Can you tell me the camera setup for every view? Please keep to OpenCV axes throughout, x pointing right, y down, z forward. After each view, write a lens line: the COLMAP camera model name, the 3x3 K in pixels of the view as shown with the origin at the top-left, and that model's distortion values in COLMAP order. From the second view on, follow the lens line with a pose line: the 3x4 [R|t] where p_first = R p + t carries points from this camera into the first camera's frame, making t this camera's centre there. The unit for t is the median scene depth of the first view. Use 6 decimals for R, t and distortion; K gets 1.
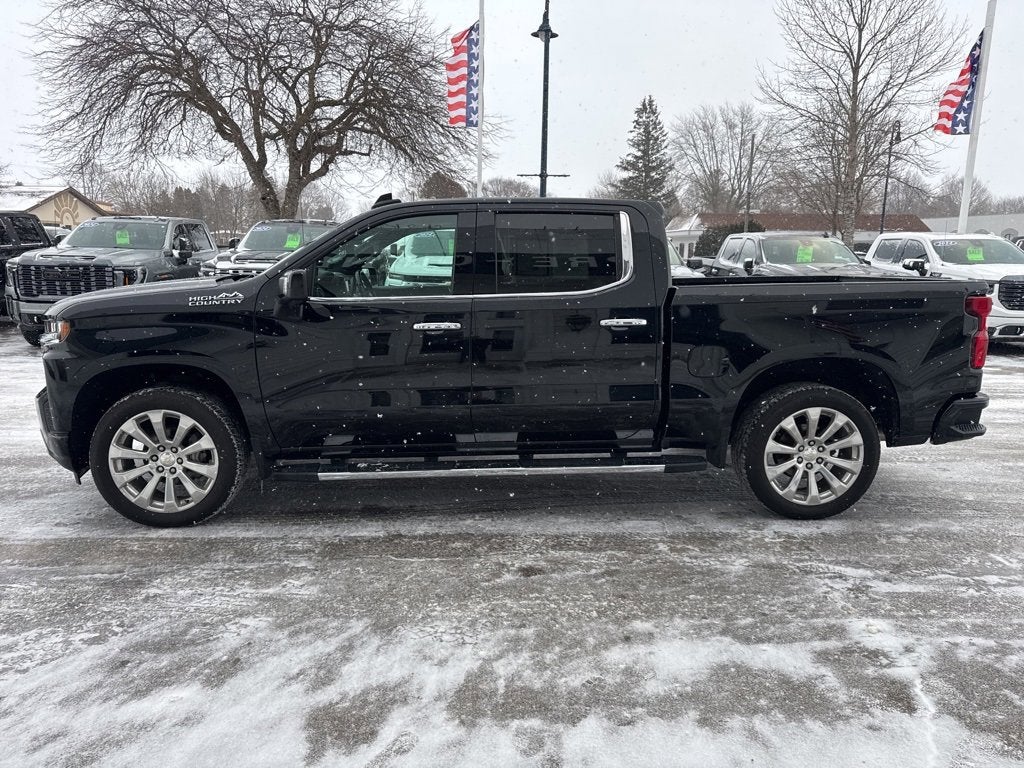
lens RADIAL K [[722.1, 0, 514.4], [0, 722.1, 384.5], [0, 0, 1]] dist [0.033261, -0.040223]
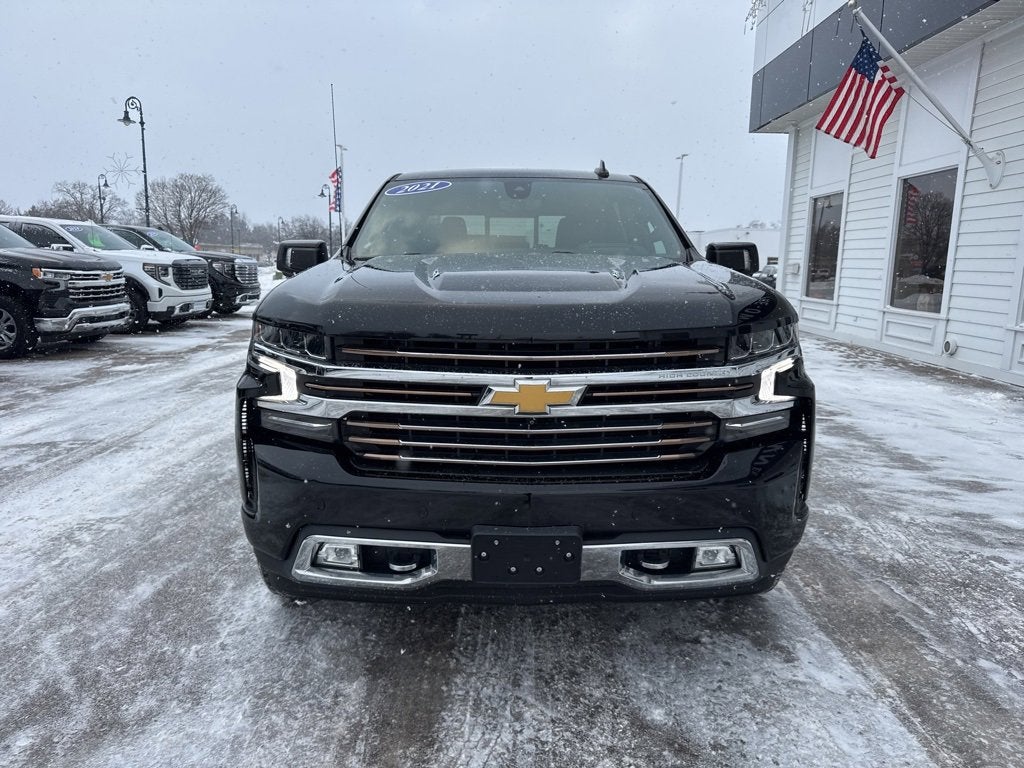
lens RADIAL K [[722.1, 0, 514.4], [0, 722.1, 384.5], [0, 0, 1]] dist [0.033261, -0.040223]
pose [[0.032978, -0.176865, 0.983682, -1.388293], [0.164200, 0.971803, 0.169225, -0.200673], [-0.985876, 0.155940, 0.061090, 1.348391]]
